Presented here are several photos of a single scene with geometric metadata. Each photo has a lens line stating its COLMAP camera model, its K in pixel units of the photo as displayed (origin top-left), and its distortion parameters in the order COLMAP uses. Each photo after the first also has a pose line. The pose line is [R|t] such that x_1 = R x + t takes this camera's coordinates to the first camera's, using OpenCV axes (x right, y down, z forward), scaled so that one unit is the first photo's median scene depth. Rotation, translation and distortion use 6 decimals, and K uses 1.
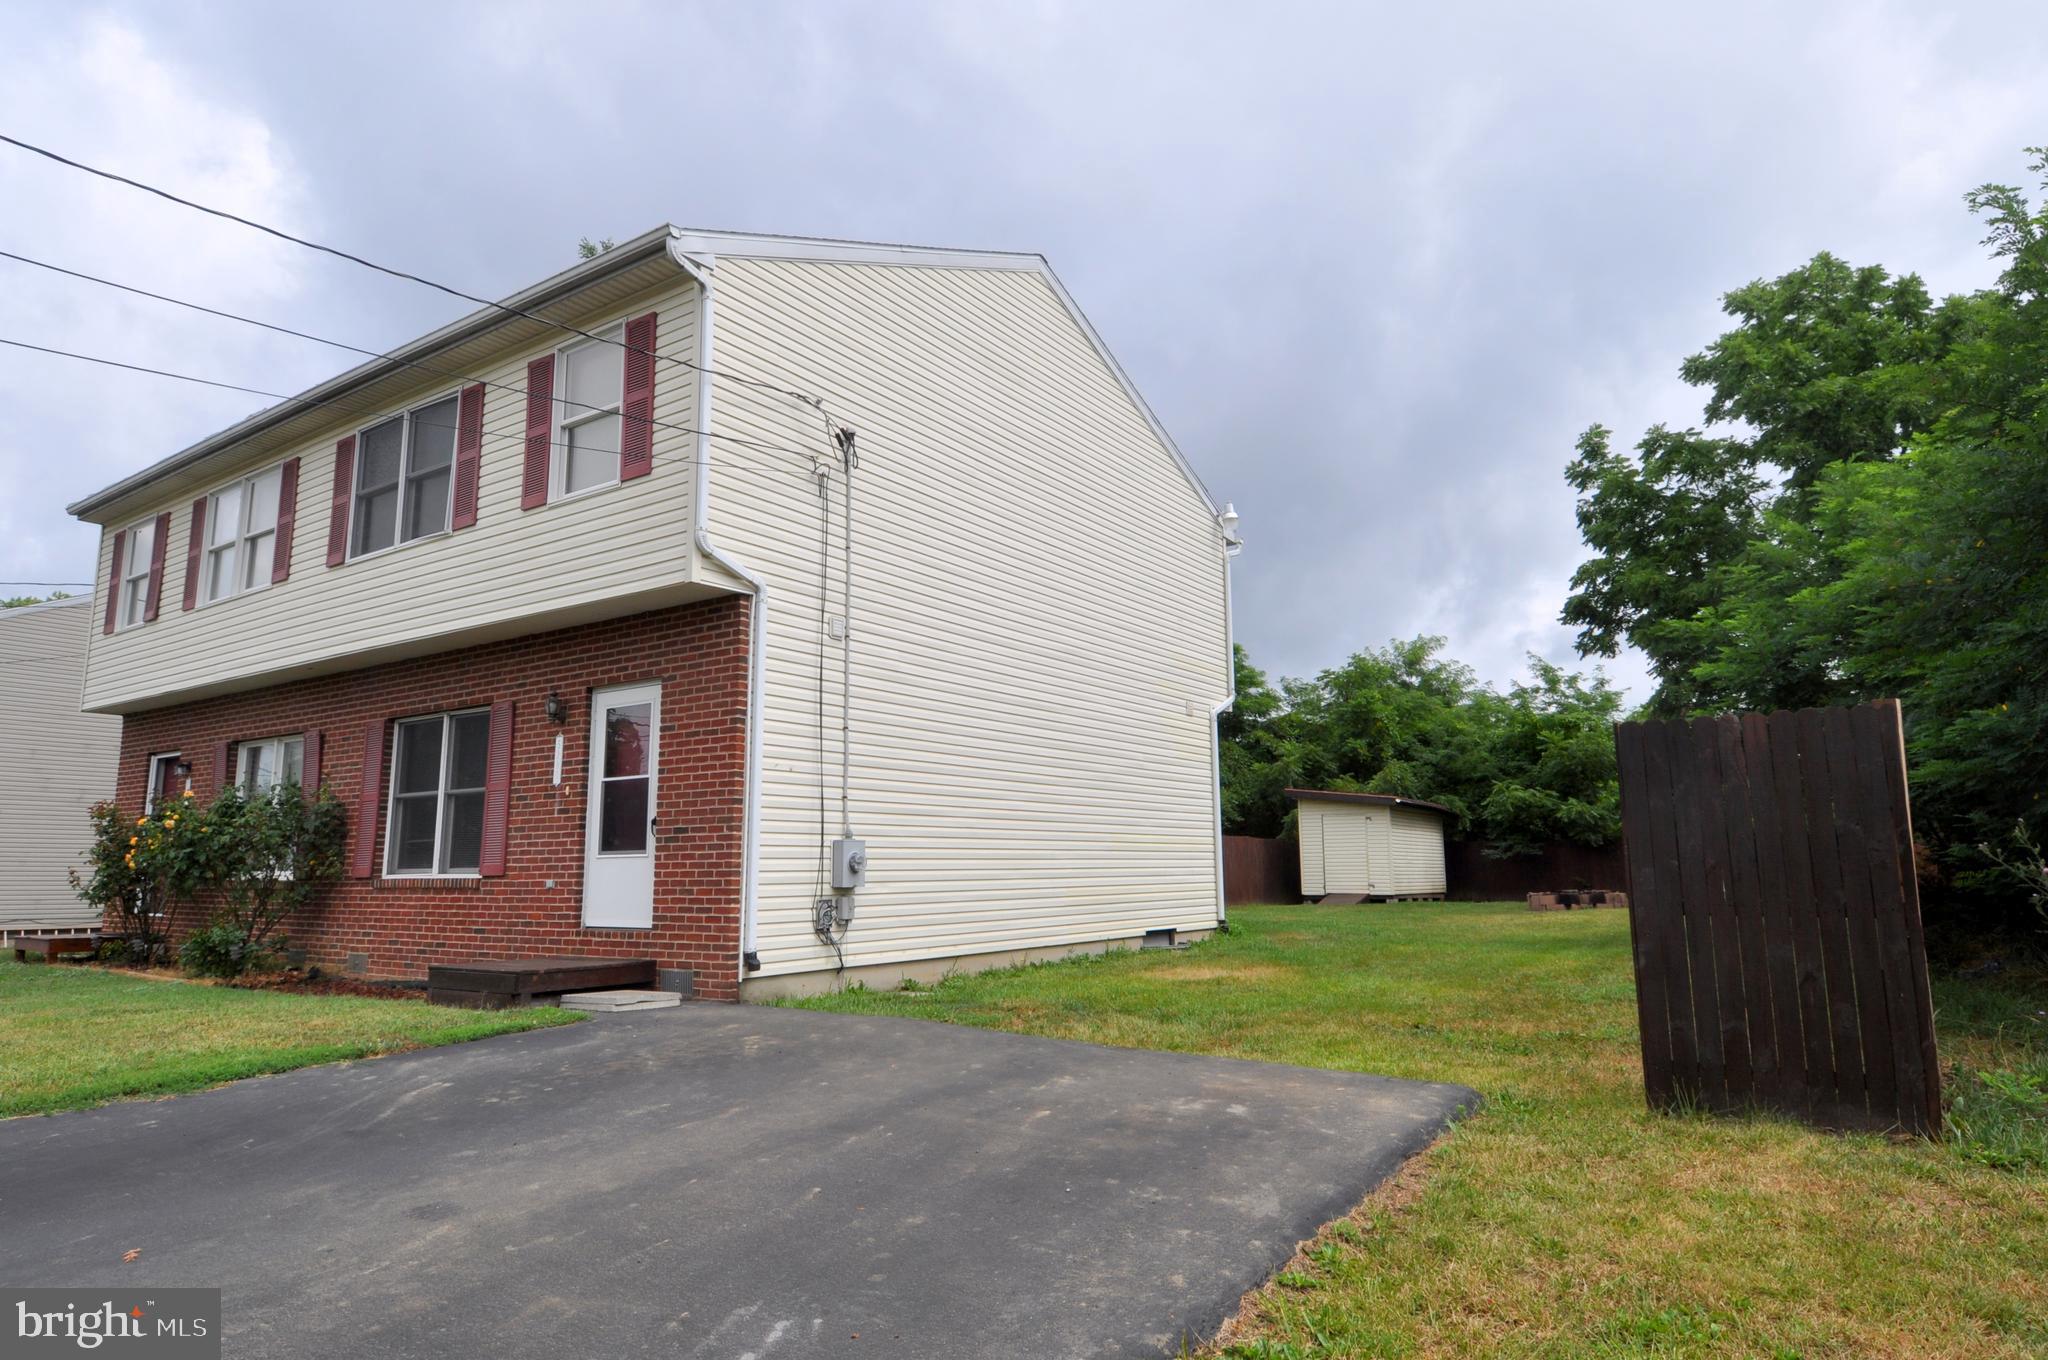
lens RADIAL K [[1165.1, 0, 1028.3], [0, 1165.1, 686.3], [0, 0, 1]] dist [0.029719, -0.025334]
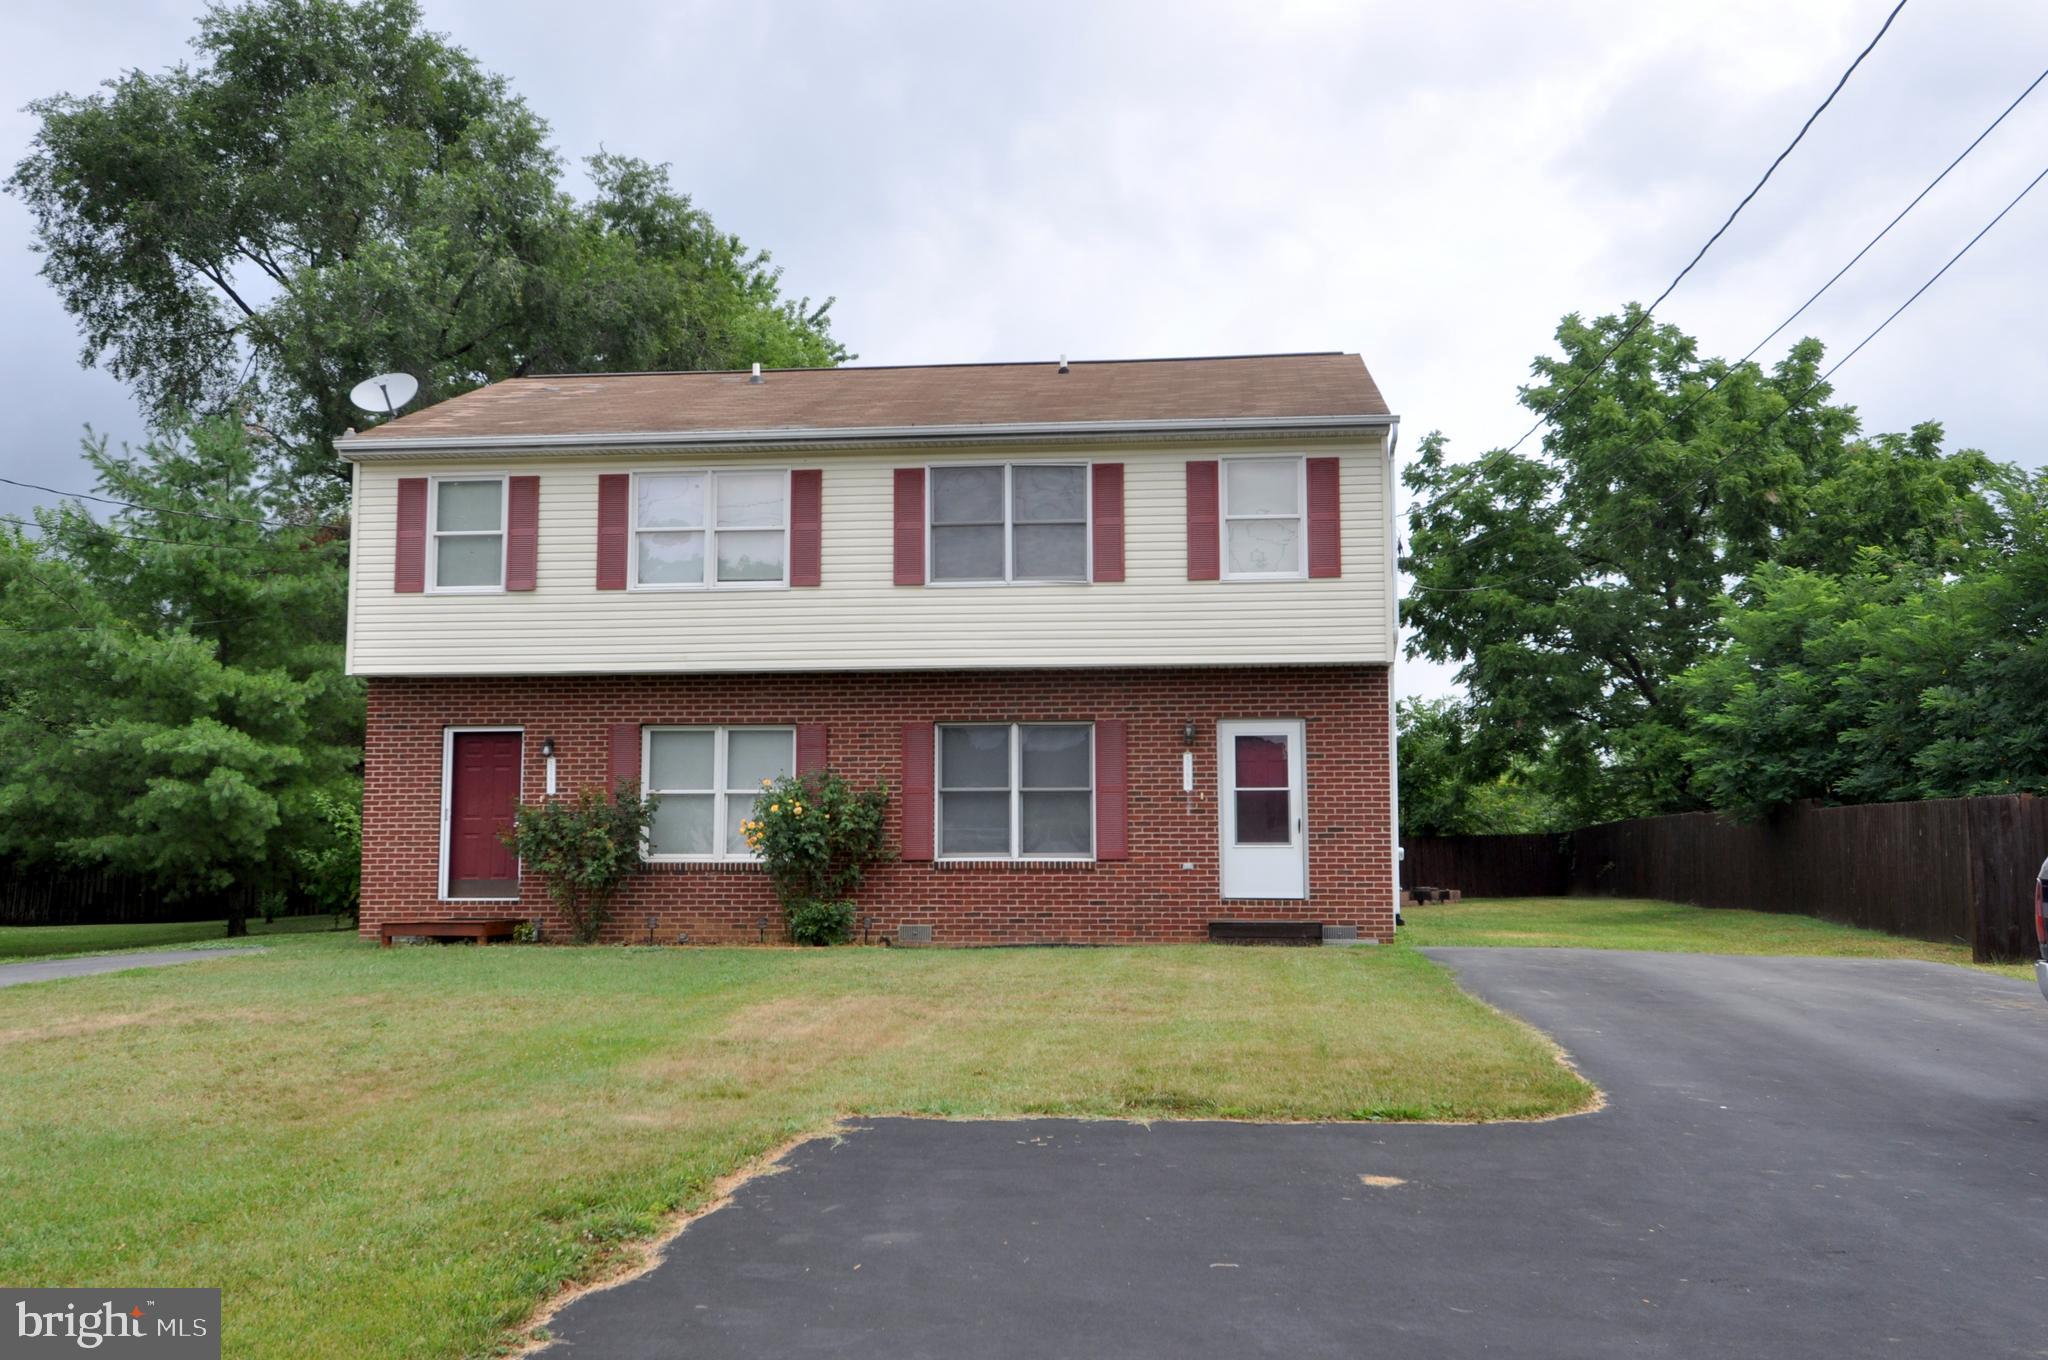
lens RADIAL K [[1792.5, 0, 1026.8], [0, 1792.5, 686.2], [0, 0, 1]] dist [0.007337, 0.004072]
pose [[0.892114, 0.053466, 0.448635, -1.488080], [-0.077550, 0.996357, 0.035469, -0.089860], [-0.445104, -0.066434, 0.893011, -0.702569]]
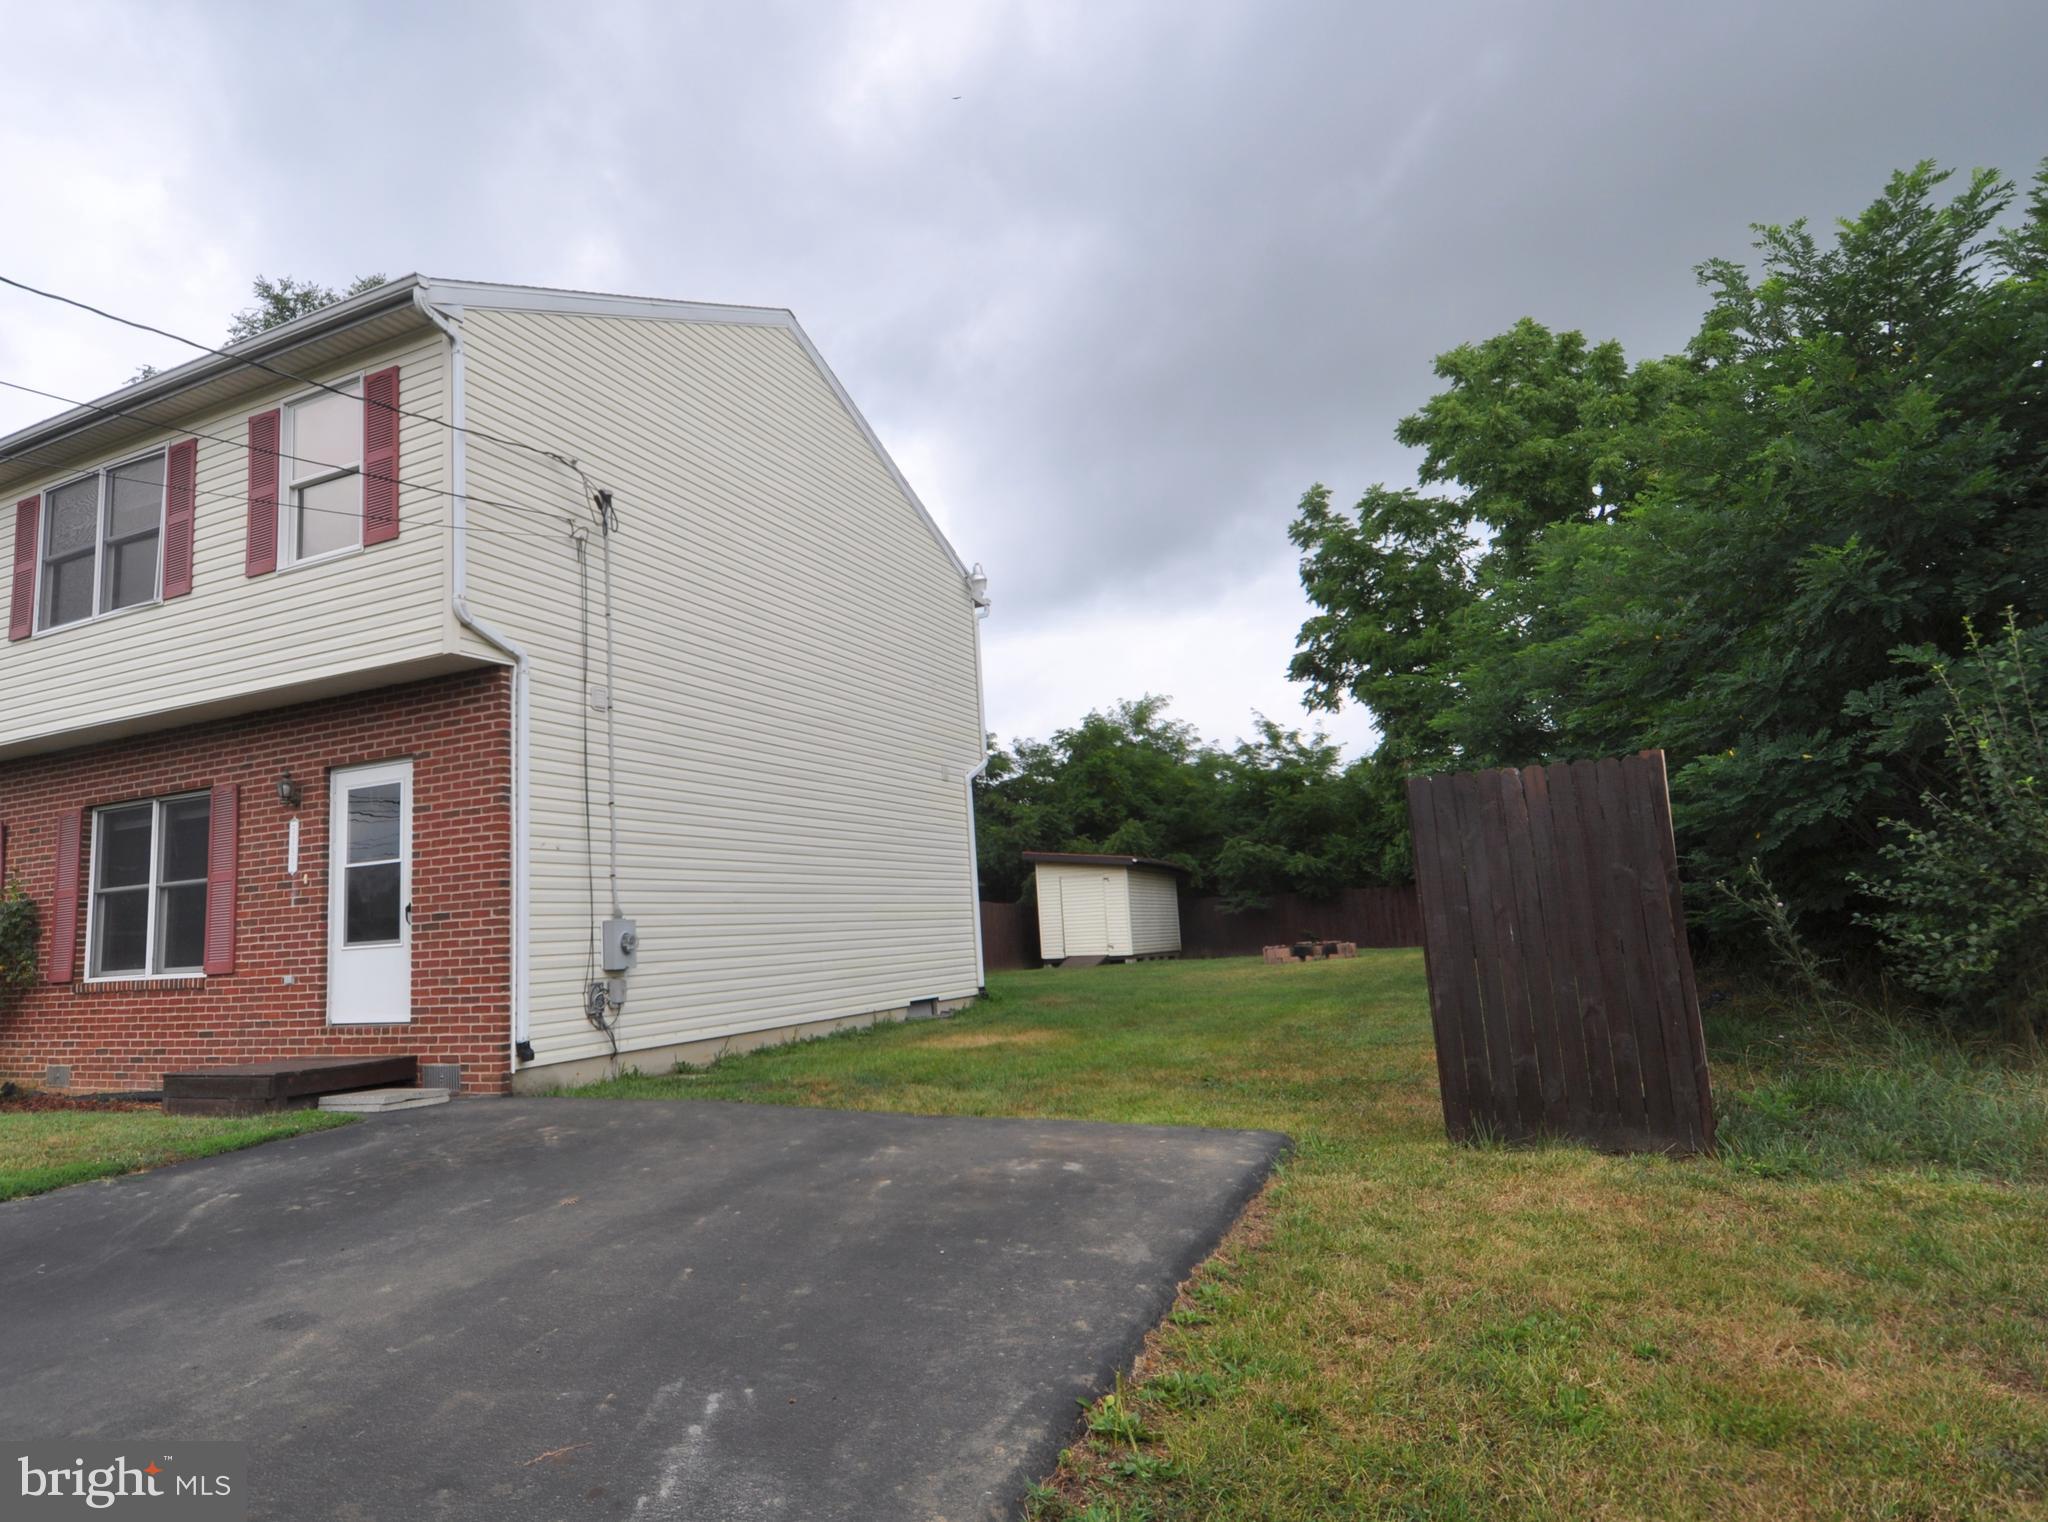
lens RADIAL K [[1144.4, 0, 1026.4], [0, 1144.4, 760.8], [0, 0, 1]] dist [0.034826, -0.024710]
pose [[0.993416, -0.023447, 0.112142, 0.075781], [0.022945, 0.999720, 0.005768, 0.003319], [-0.112246, -0.003157, 0.993675, 0.024163]]
